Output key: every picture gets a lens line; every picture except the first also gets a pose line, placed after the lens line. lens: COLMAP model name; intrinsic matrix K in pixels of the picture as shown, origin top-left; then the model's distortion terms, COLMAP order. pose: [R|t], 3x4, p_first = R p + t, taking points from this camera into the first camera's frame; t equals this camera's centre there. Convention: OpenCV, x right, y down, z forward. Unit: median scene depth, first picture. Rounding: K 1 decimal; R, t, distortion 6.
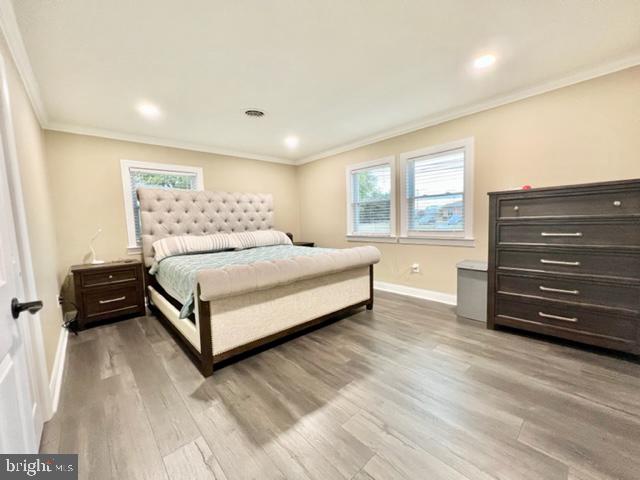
lens RADIAL K [[255.7, 0, 319.0], [0, 255.7, 240.9], [0, 0, 1]] dist [0.000157, -0.000129]
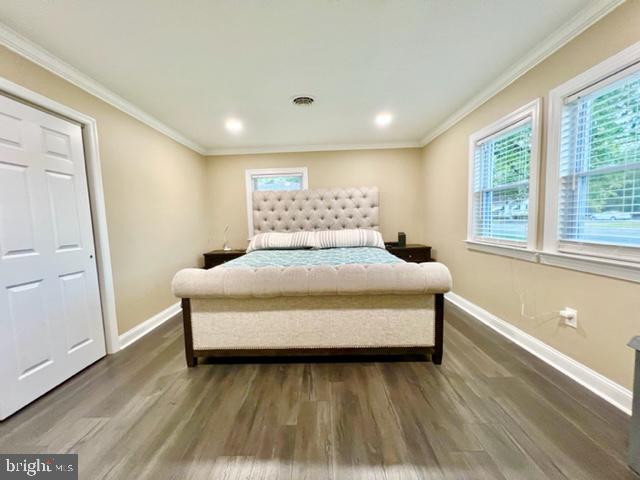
lens RADIAL K [[255.7, 0, 319.2], [0, 255.7, 241.6], [0, 0, 1]] dist [0.000157, -0.000129]
pose [[0.729465, 0.069426, -0.680486, 0.360046], [-0.050112, 0.997587, 0.048058, -0.040997], [0.682180, -0.000956, 0.731184, 0.316355]]
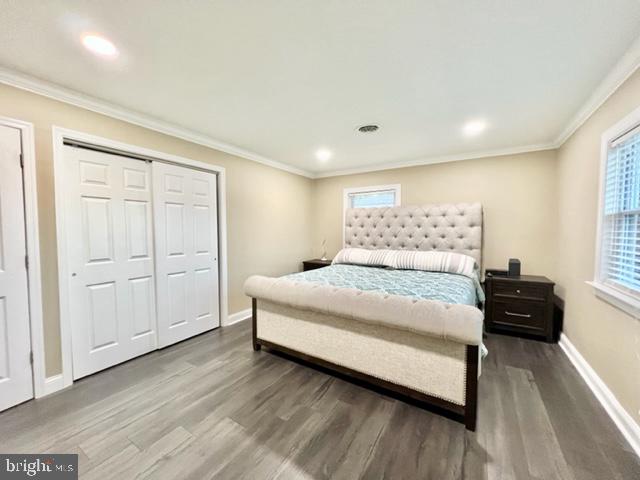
lens RADIAL K [[255.7, 0, 318.5], [0, 255.7, 241.7], [0, 0, 1]] dist [0.000157, -0.000129]
pose [[0.267427, 0.083303, -0.959971, 0.530927], [-0.090303, 0.994038, 0.061103, -0.101330], [0.959337, 0.070348, 0.273355, 0.493446]]
